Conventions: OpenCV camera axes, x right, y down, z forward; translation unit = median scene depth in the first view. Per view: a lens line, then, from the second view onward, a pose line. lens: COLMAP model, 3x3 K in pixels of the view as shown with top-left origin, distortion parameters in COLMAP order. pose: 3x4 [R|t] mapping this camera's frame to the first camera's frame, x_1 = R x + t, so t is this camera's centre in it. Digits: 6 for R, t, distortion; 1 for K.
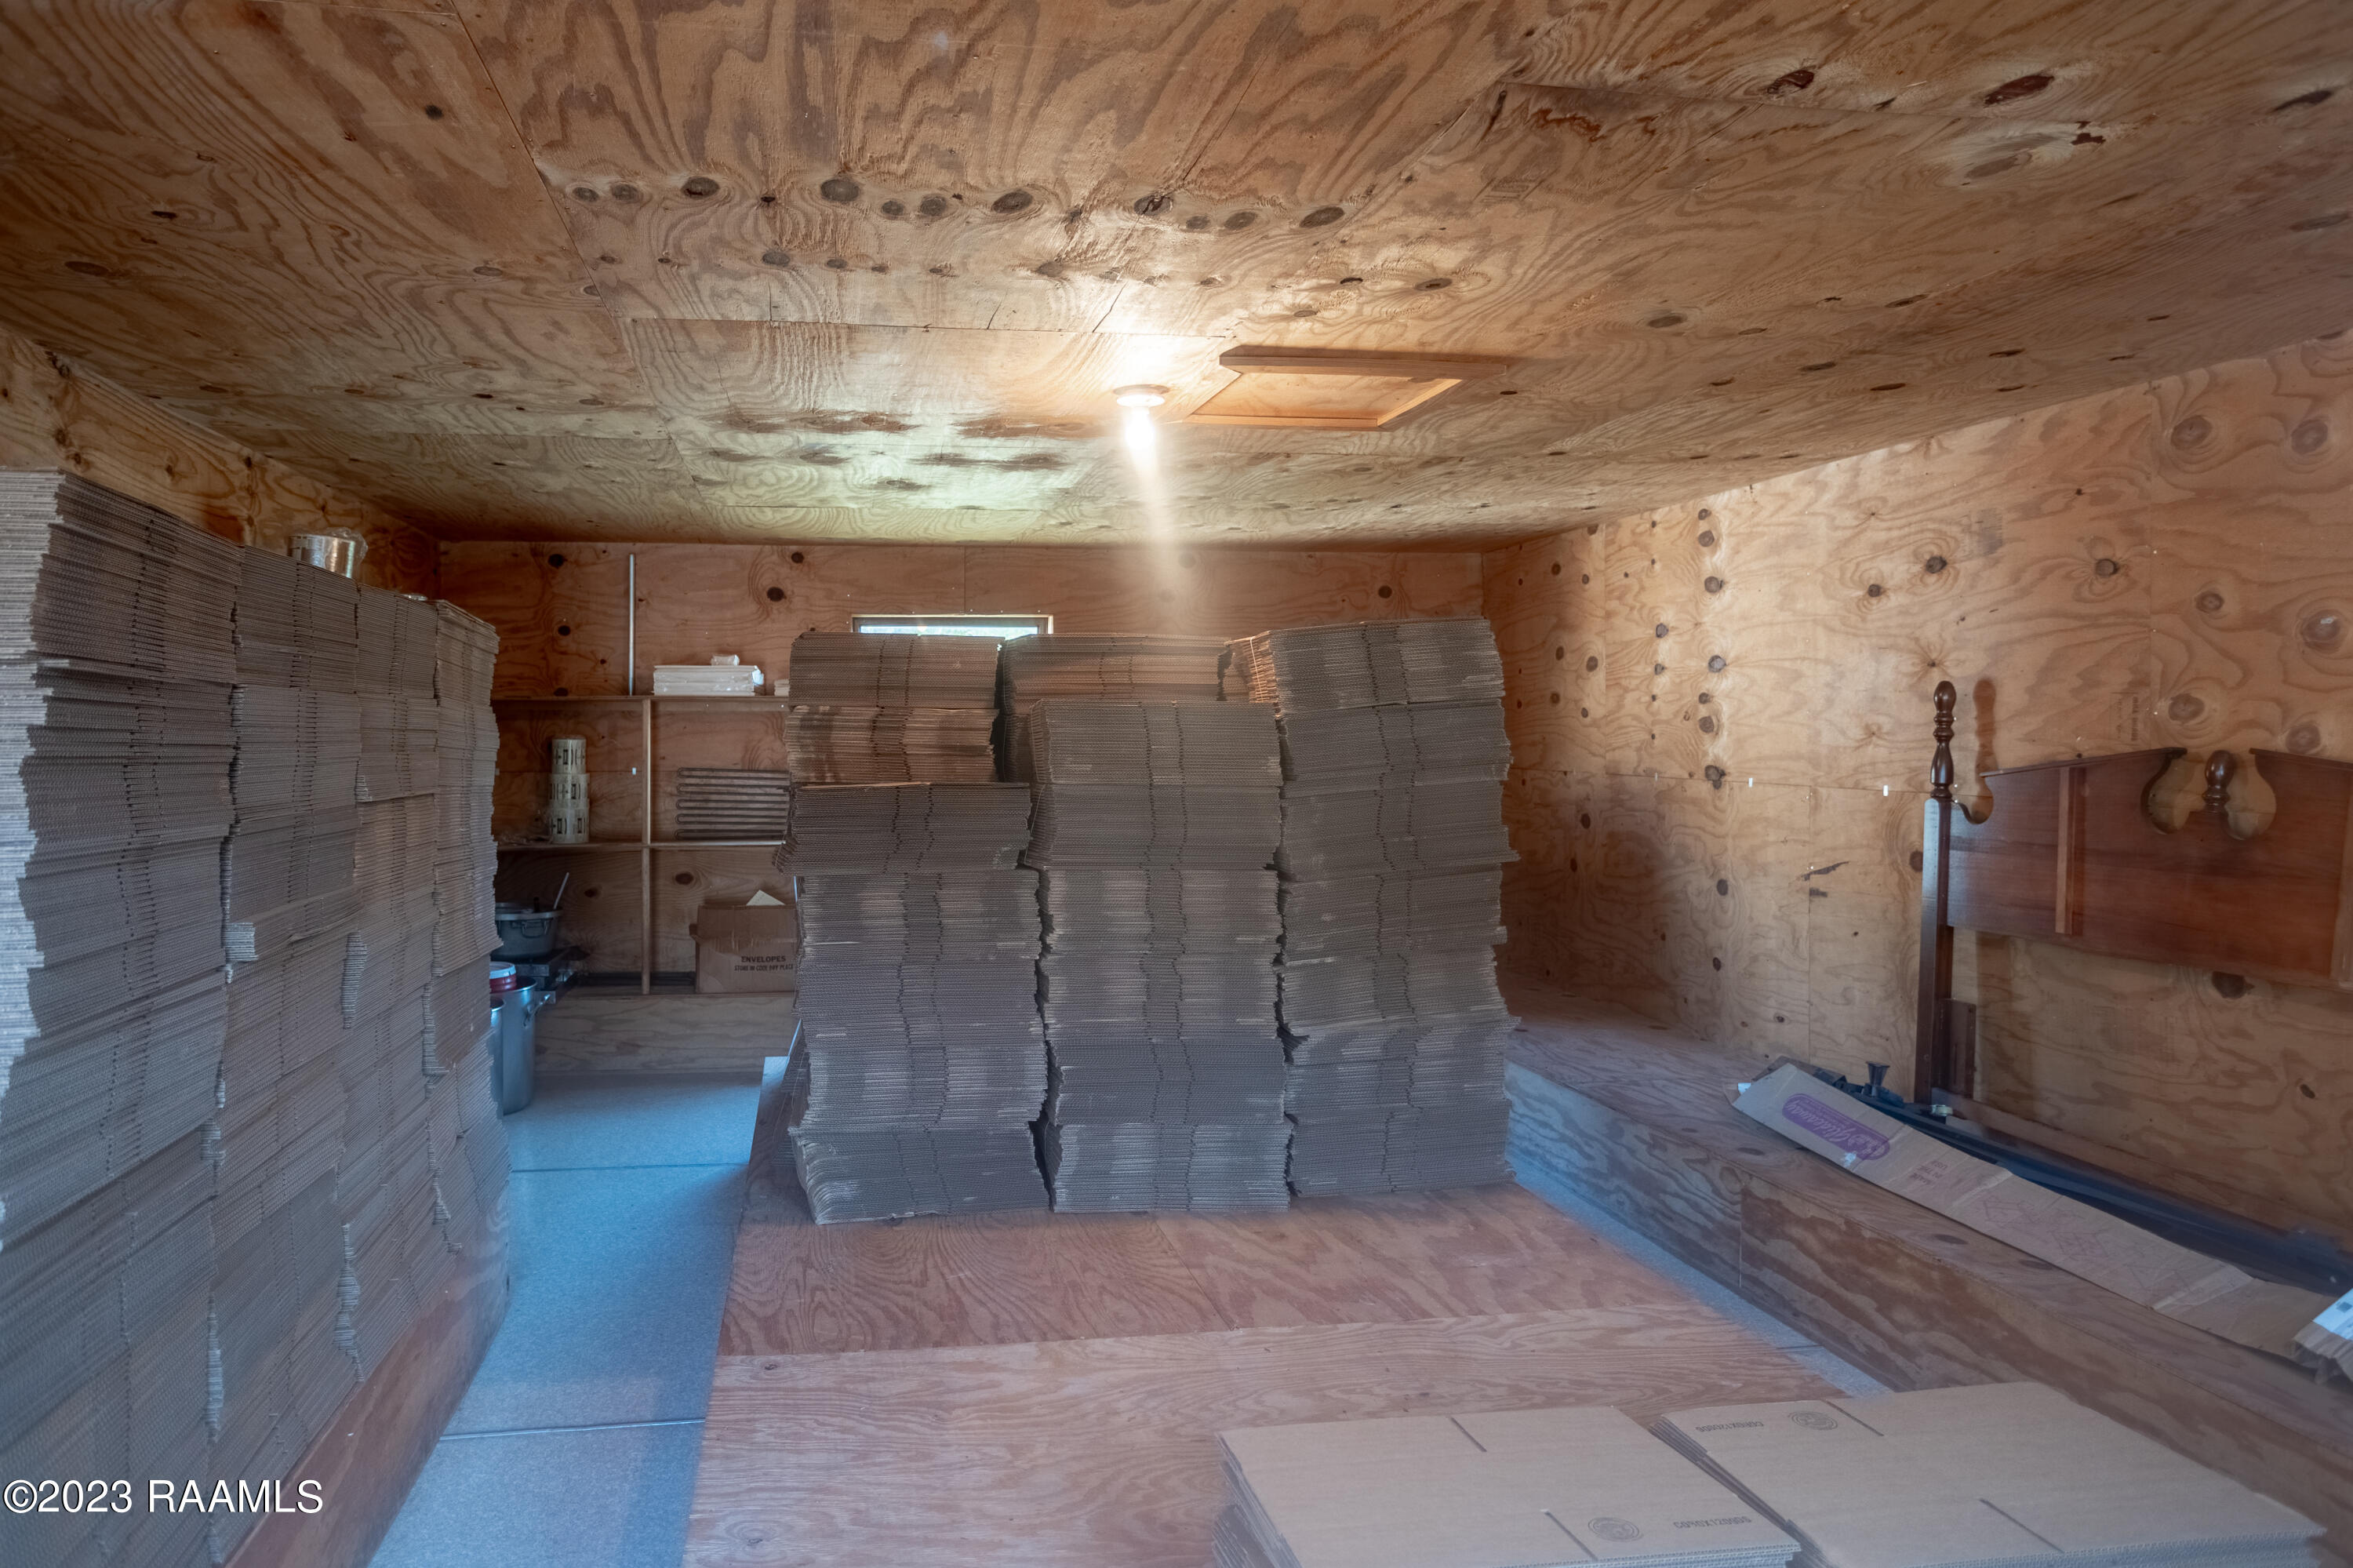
lens RADIAL K [[1496.9, 0, 1169.4], [0, 1496.9, 750.3], [0, 0, 1]] dist [-0.042253, 0.049229]
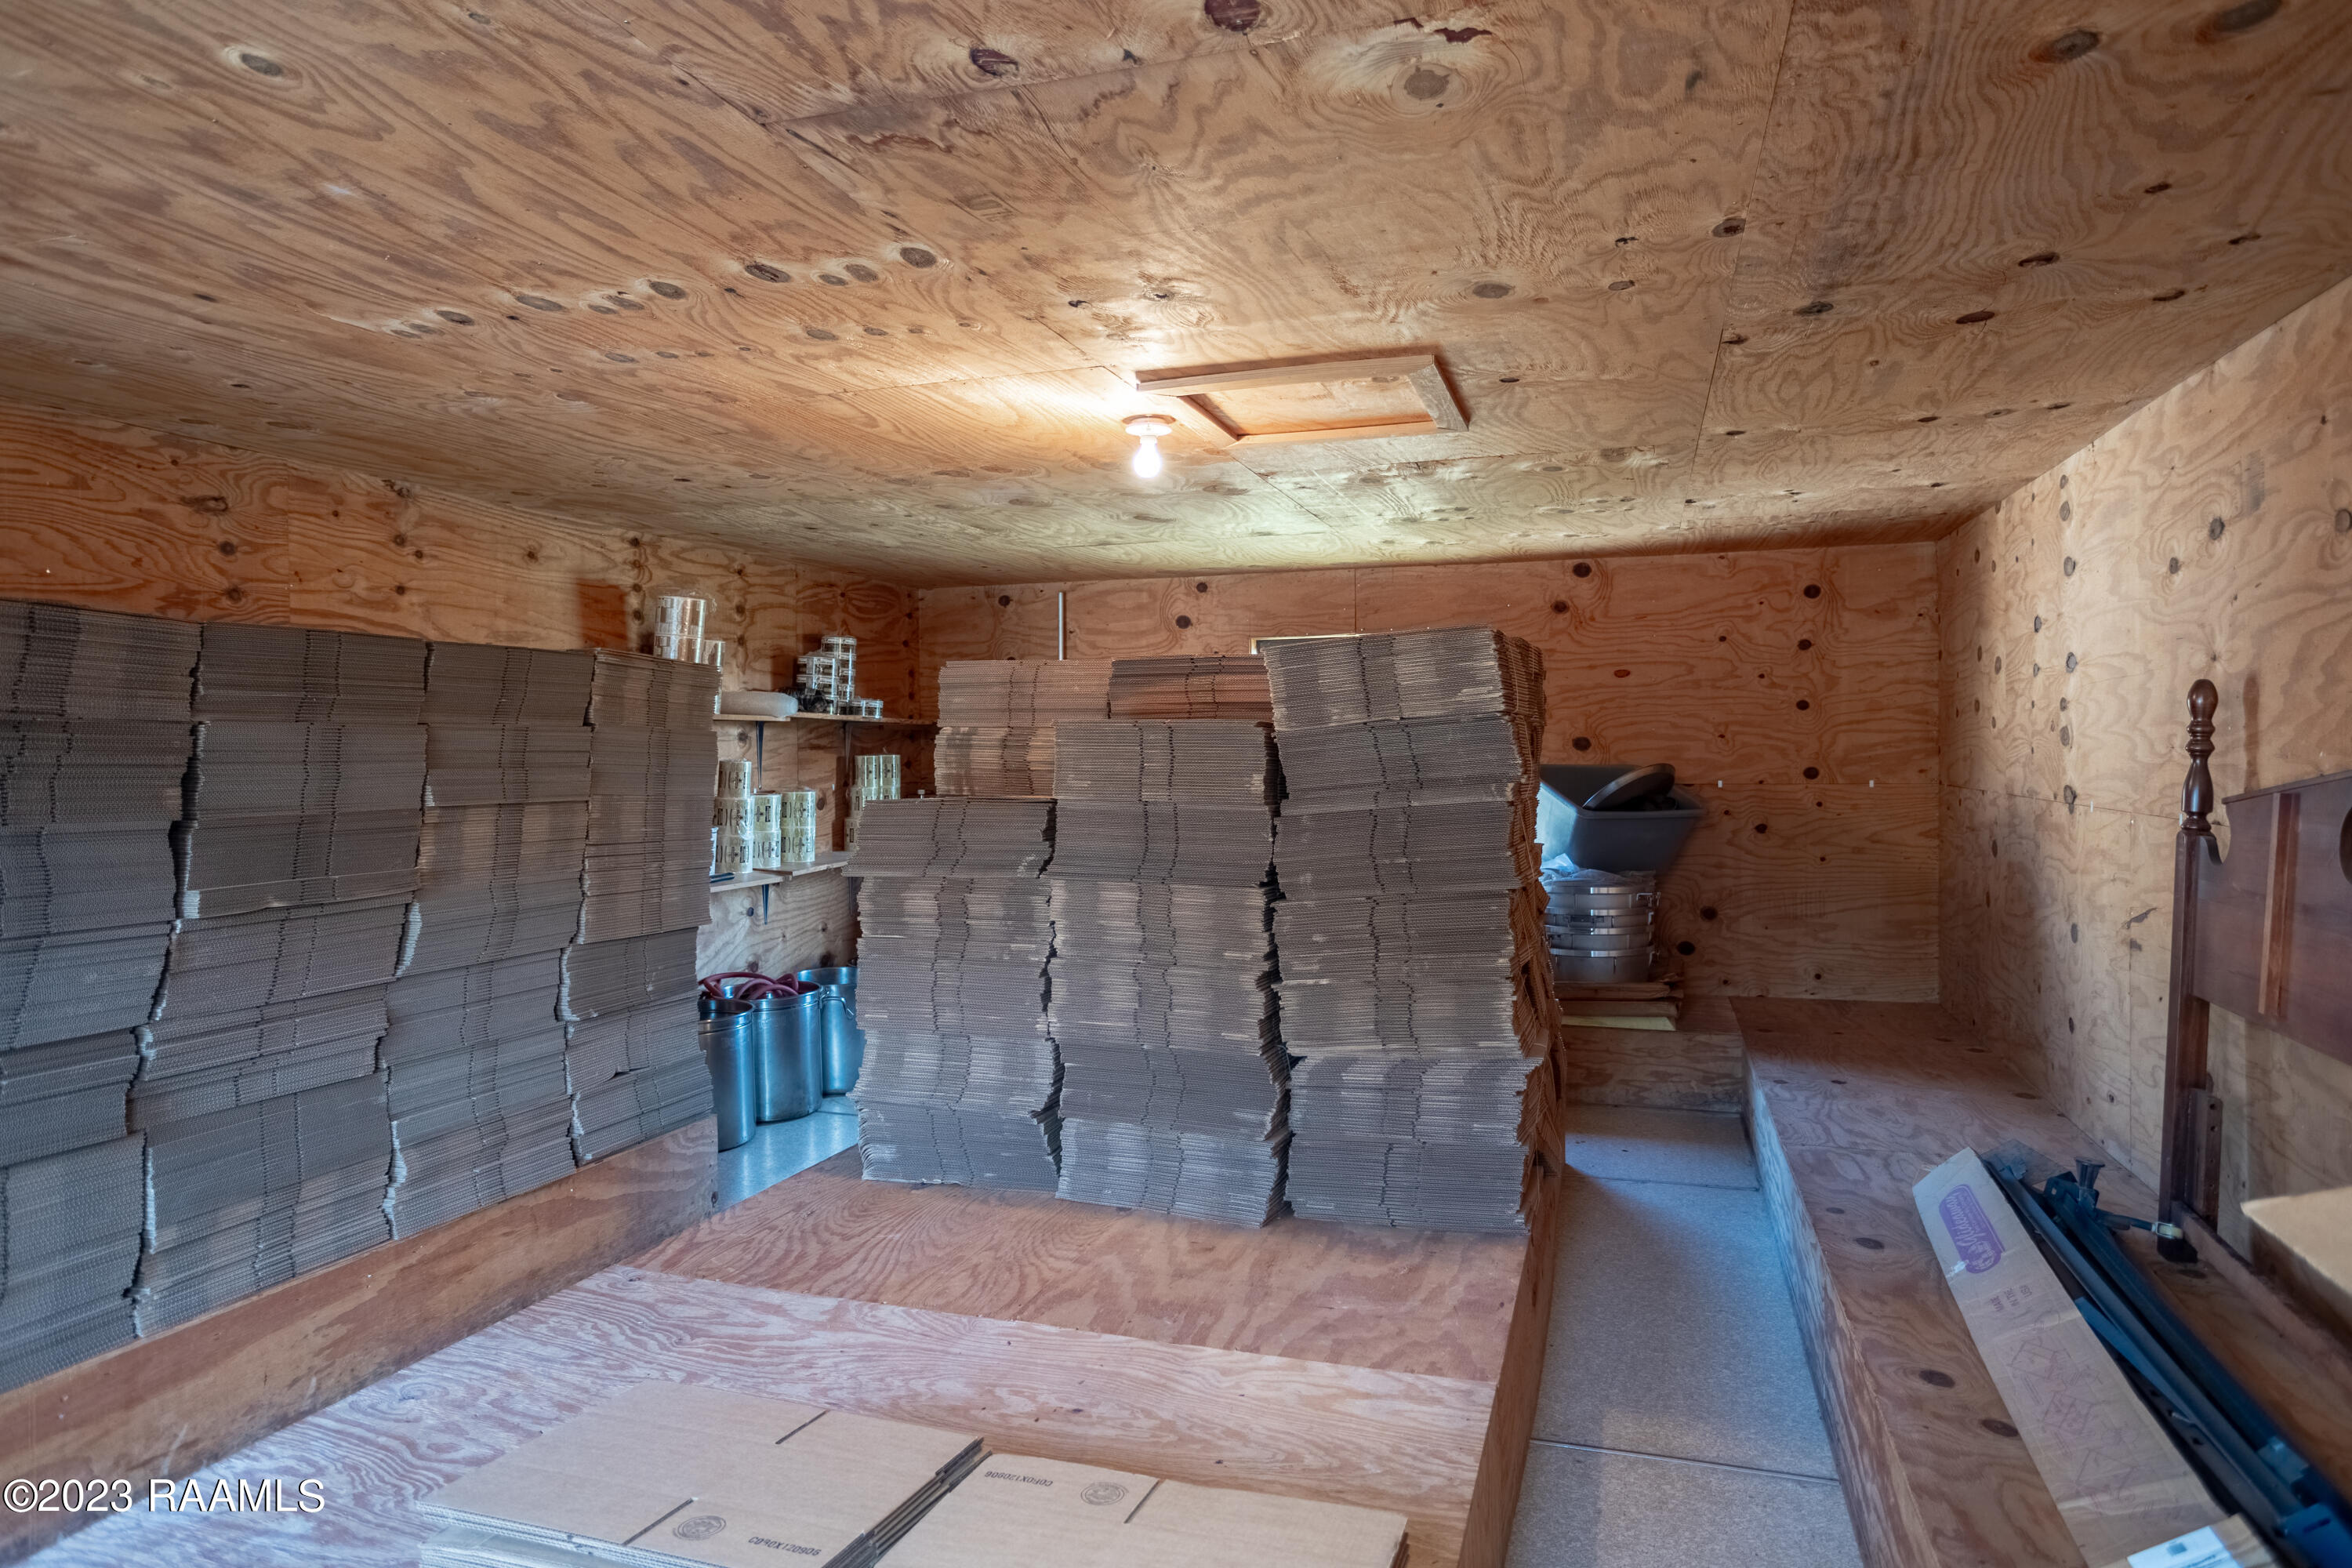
lens RADIAL K [[1440.0, 0, 1176.0], [0, 1440.0, 784.0], [0, 0, 1]] dist [-0.049337, 0.052997]
pose [[0.895027, 0.007382, -0.445951, 0.449739], [-0.000695, 0.999885, 0.015158, -0.003773], [0.446011, -0.013257, 0.894929, 0.115853]]
